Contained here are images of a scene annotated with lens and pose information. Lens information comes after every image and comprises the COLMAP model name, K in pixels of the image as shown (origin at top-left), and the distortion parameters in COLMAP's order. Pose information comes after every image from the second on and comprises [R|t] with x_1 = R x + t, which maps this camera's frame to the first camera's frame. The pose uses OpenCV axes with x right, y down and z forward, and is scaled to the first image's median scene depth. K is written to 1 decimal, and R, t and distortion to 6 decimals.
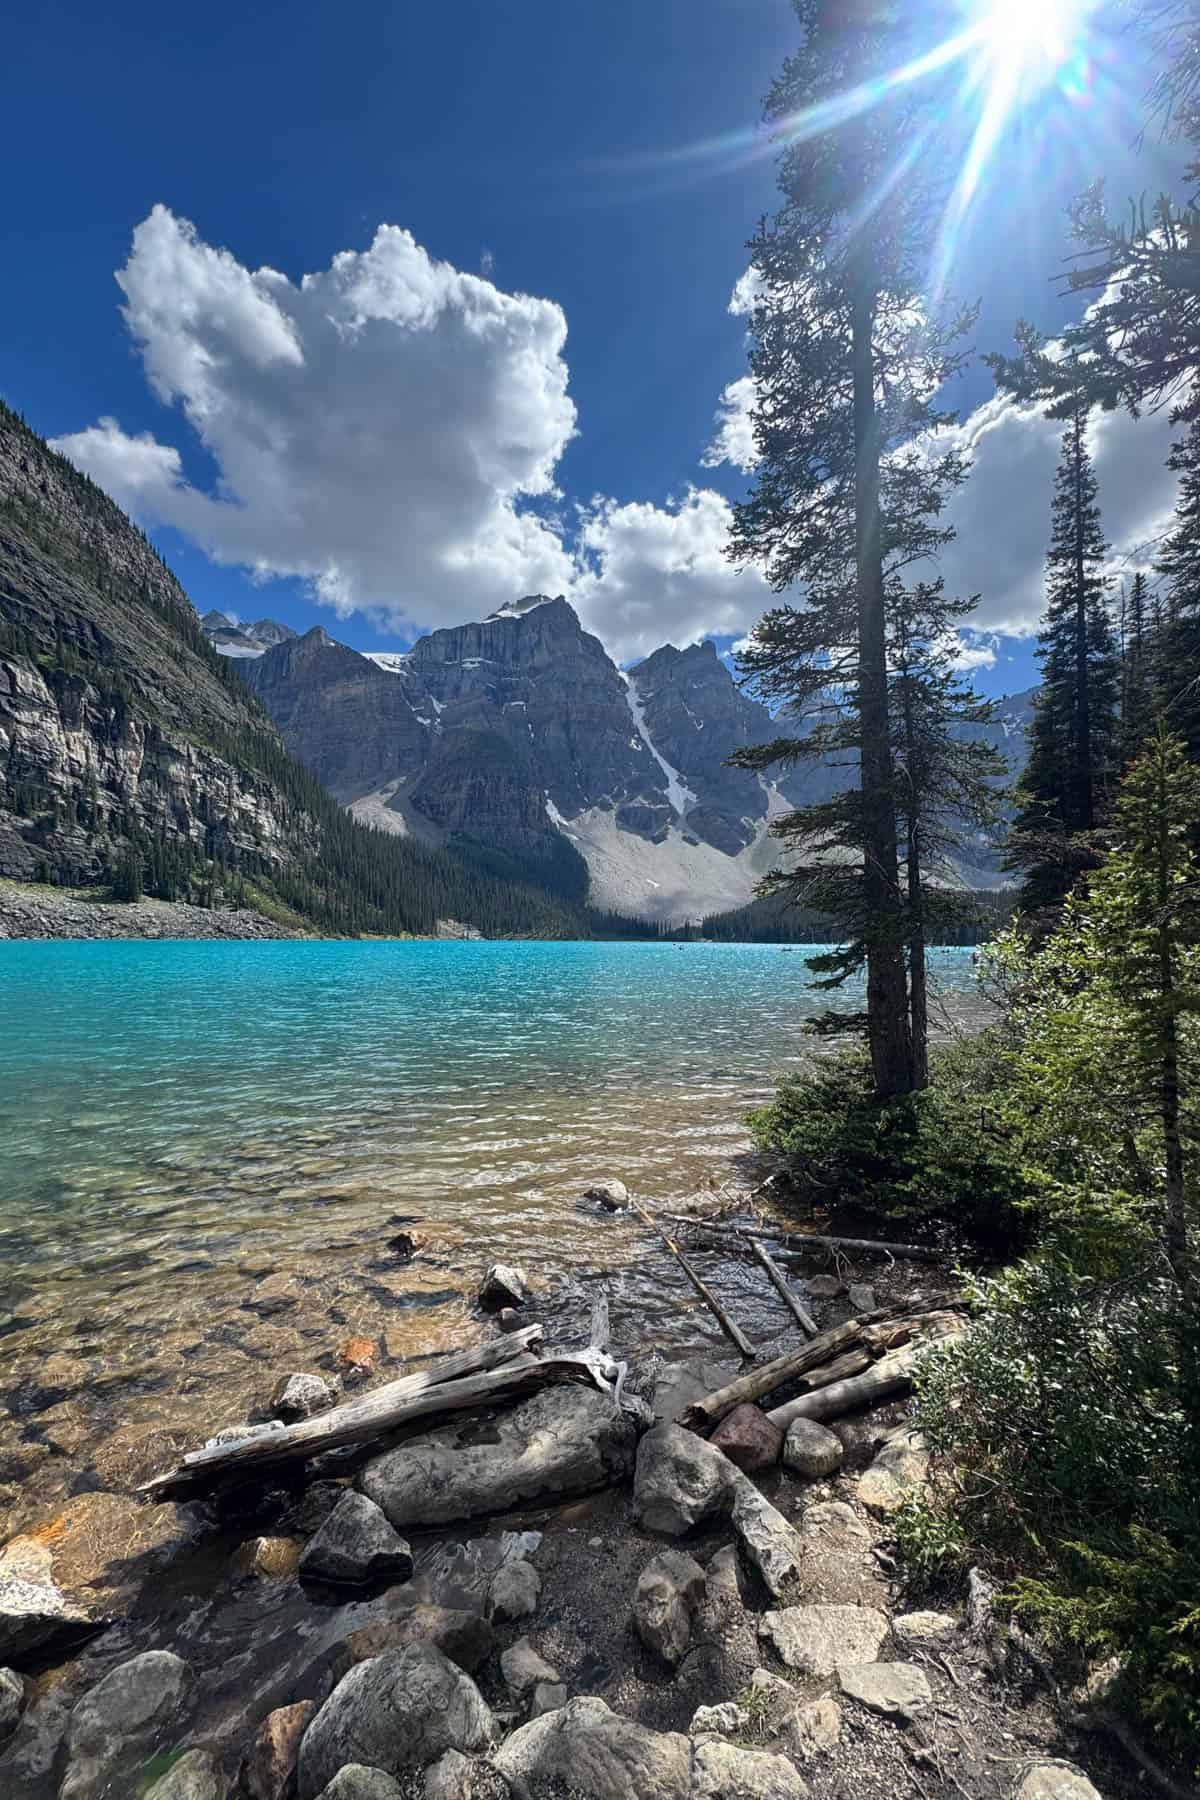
lens RADIAL K [[720.0, 0, 593.3], [0, 720.0, 883.5], [0, 0, 1]] dist [0.020543, 0.000543]
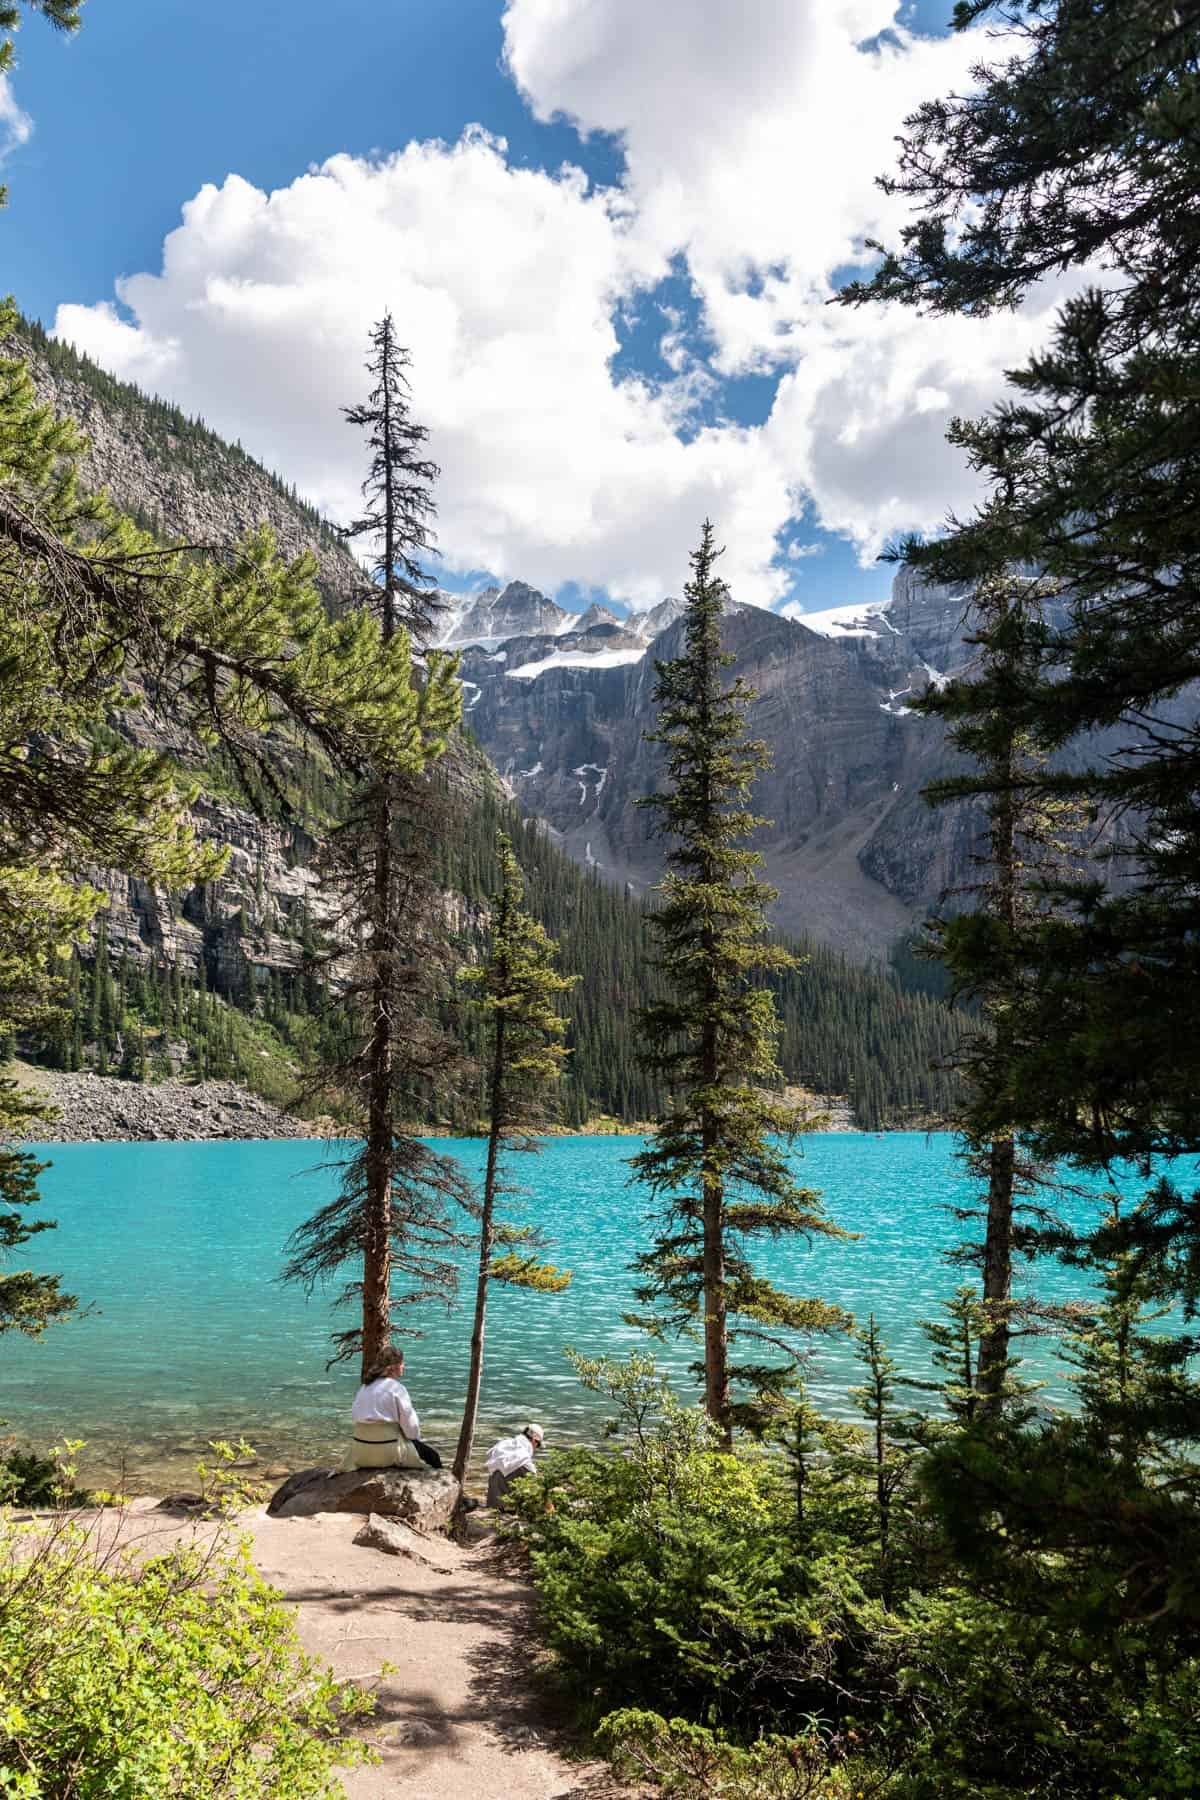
lens RADIAL K [[1274.4, 0, 580.5], [0, 1274.4, 909.2], [0, 0, 1]] dist [0.037460, -0.040219]
pose [[0.840779, -0.096987, -0.532619, 0.228323], [0.050442, 0.993576, -0.101298, 0.017908], [0.539023, 0.058303, 0.840271, 0.329222]]
